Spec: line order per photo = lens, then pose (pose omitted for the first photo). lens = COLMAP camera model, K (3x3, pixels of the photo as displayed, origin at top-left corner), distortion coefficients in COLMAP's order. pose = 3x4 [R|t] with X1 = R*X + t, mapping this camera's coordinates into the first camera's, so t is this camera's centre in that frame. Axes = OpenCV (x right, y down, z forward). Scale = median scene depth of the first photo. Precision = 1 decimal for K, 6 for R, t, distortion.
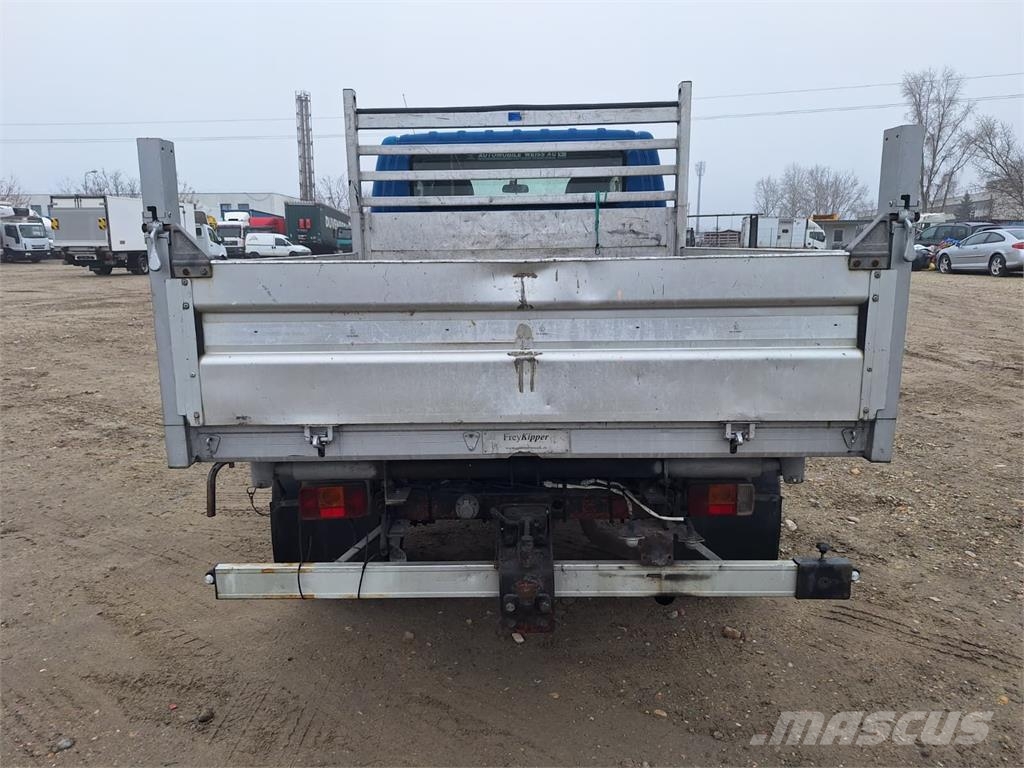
lens RADIAL K [[706.7, 0, 502.4], [0, 706.7, 375.4], [0, 0, 1]] dist [0.079901, -0.079500]
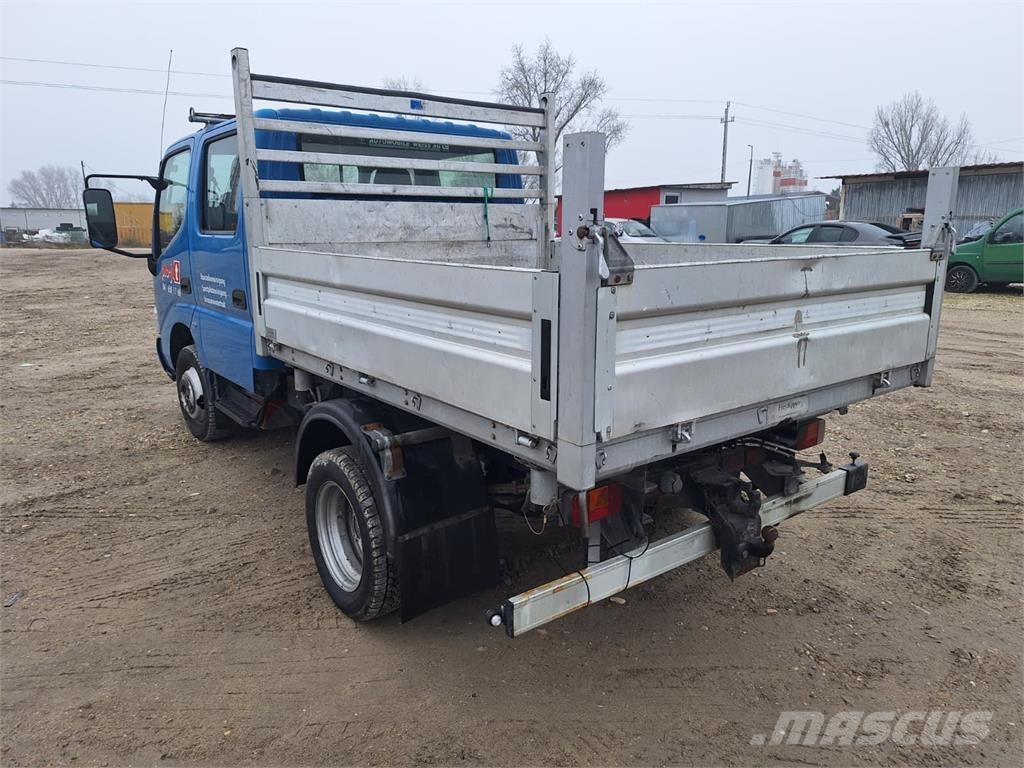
lens RADIAL K [[706.7, 0, 513.8], [0, 706.7, 375.1], [0, 0, 1]] dist [0.079901, -0.079500]
pose [[0.782560, -0.117222, 0.611440, -0.516789], [0.105123, 0.992892, 0.055808, -0.038521], [-0.613636, 0.020604, 0.789321, 0.159719]]
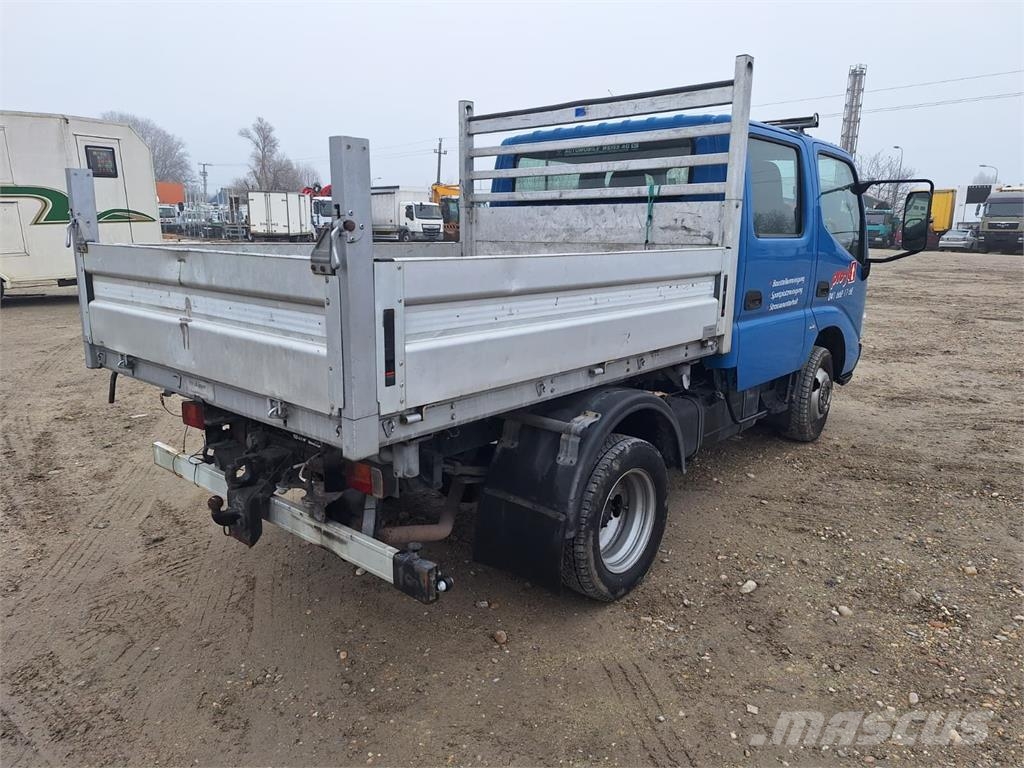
lens RADIAL K [[706.7, 0, 505.5], [0, 706.7, 374.4], [0, 0, 1]] dist [0.079901, -0.079500]
pose [[0.760456, 0.151308, -0.631516, 0.634988], [-0.138995, 0.987864, 0.069313, -0.049938], [0.634340, 0.035068, 0.772258, 0.161496]]
